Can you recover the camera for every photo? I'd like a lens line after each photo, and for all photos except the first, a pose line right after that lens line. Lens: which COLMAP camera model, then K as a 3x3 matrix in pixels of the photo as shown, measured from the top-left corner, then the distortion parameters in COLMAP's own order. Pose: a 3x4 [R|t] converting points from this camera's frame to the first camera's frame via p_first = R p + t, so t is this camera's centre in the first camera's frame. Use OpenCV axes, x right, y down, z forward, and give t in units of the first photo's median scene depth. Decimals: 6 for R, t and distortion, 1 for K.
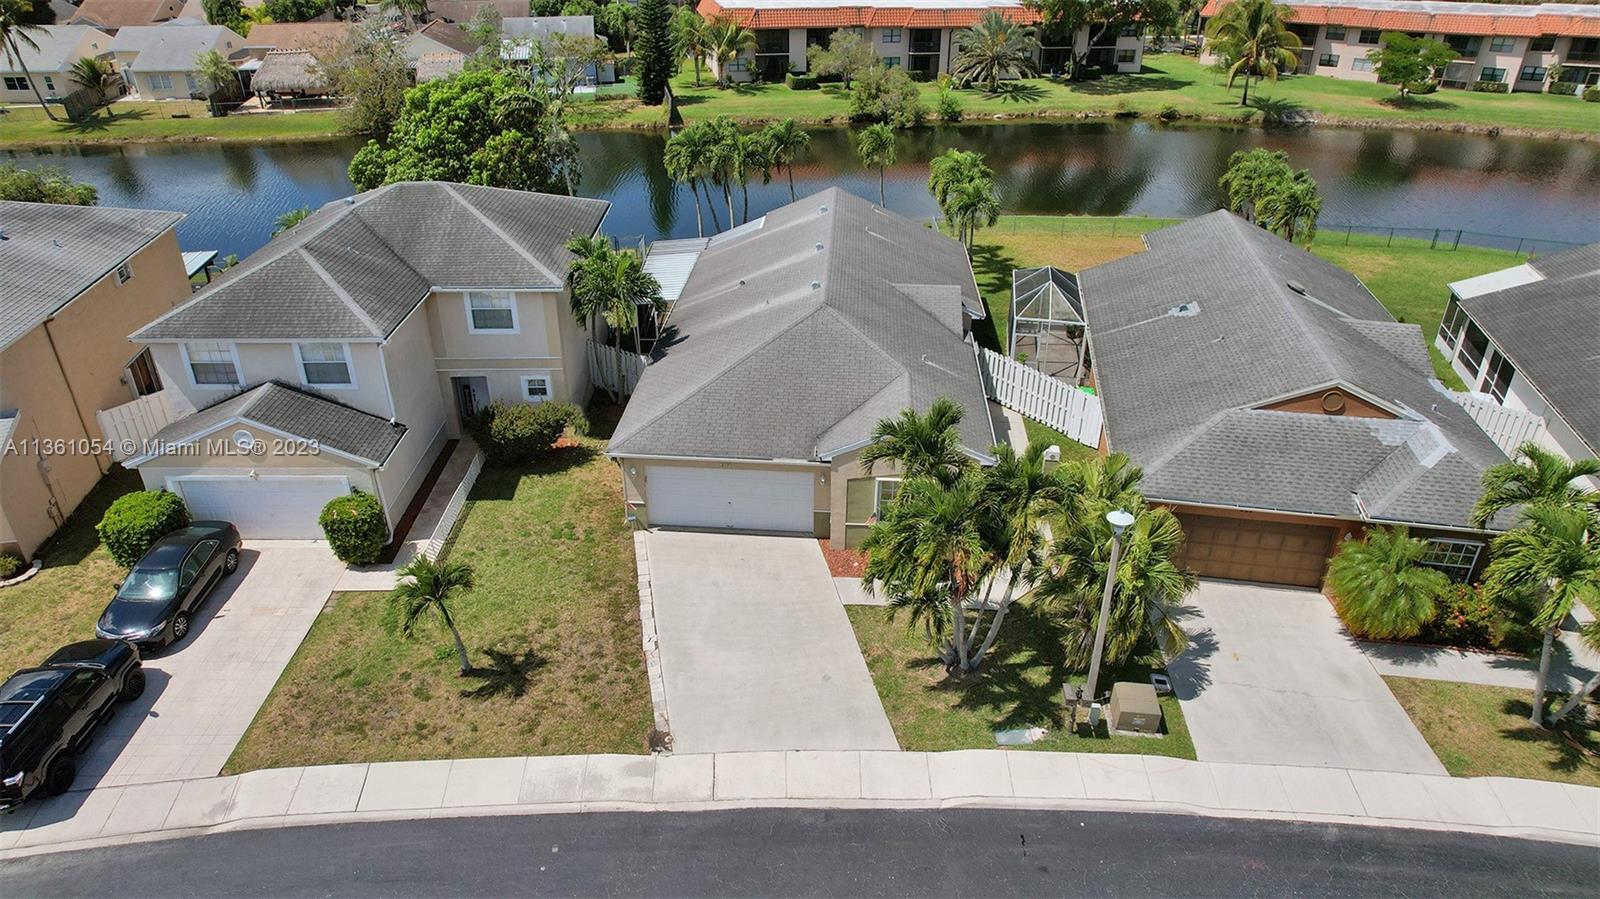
lens RADIAL K [[1030.7, 0, 800.0], [0, 1030.7, 449.5], [0, 0, 1]] dist [-0.105094, 0.098209]
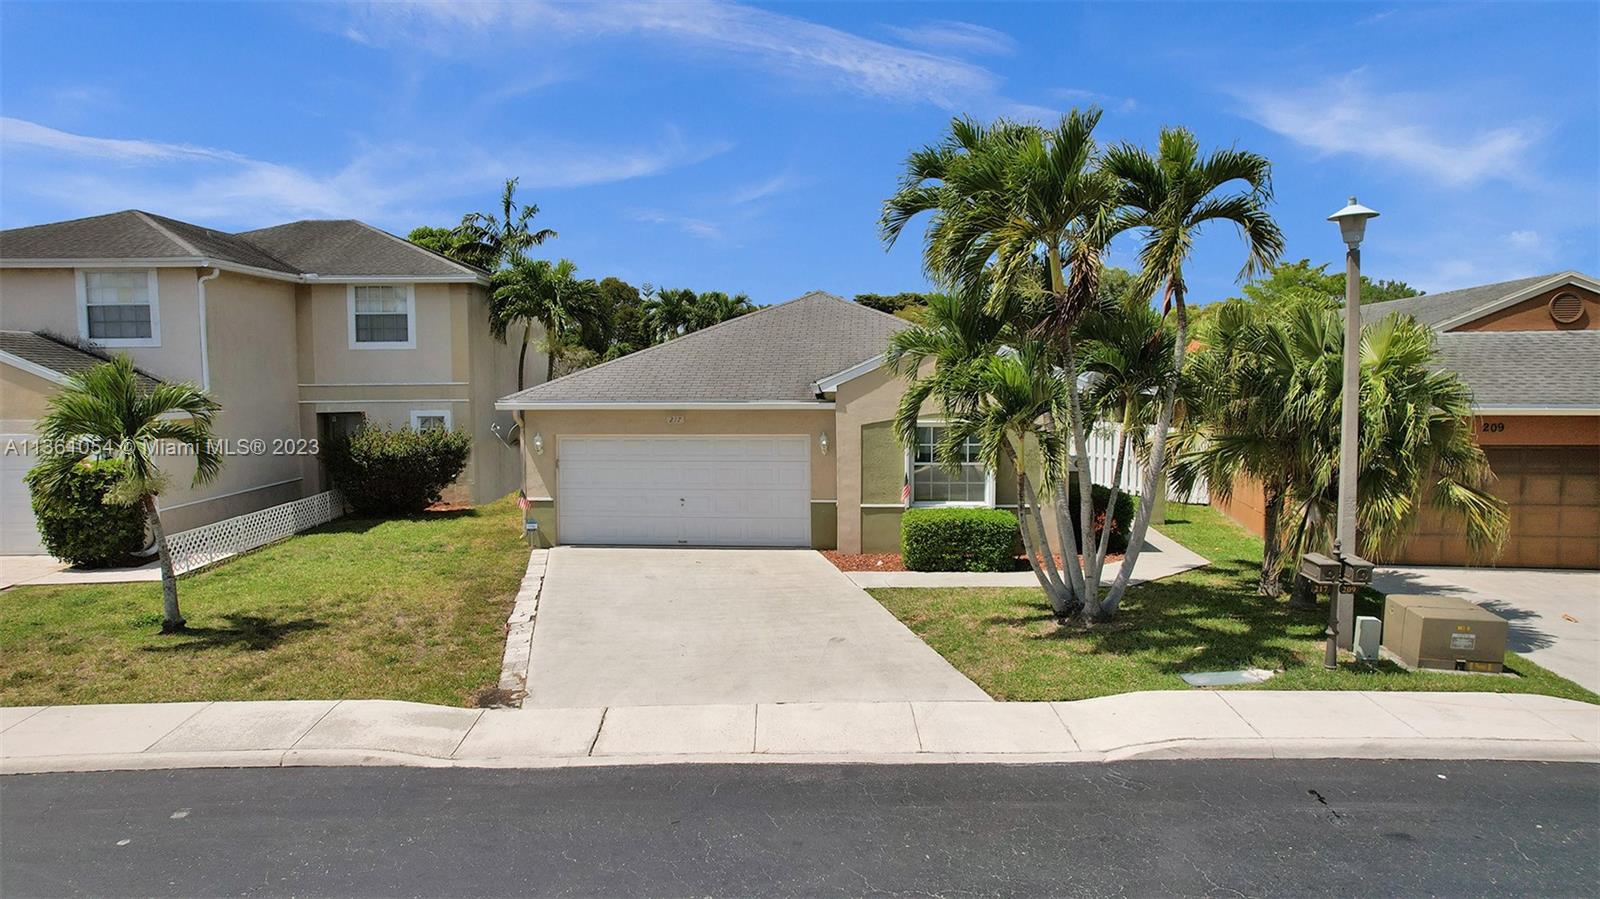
lens RADIAL K [[1030.7, 0, 800.0], [0, 1030.7, 449.5], [0, 0, 1]] dist [-0.105094, 0.098209]
pose [[0.999943, -0.010210, 0.003135, 0.005659], [0.010591, 0.910002, -0.414469, 0.345994], [0.001379, 0.414478, 0.910058, 0.460317]]
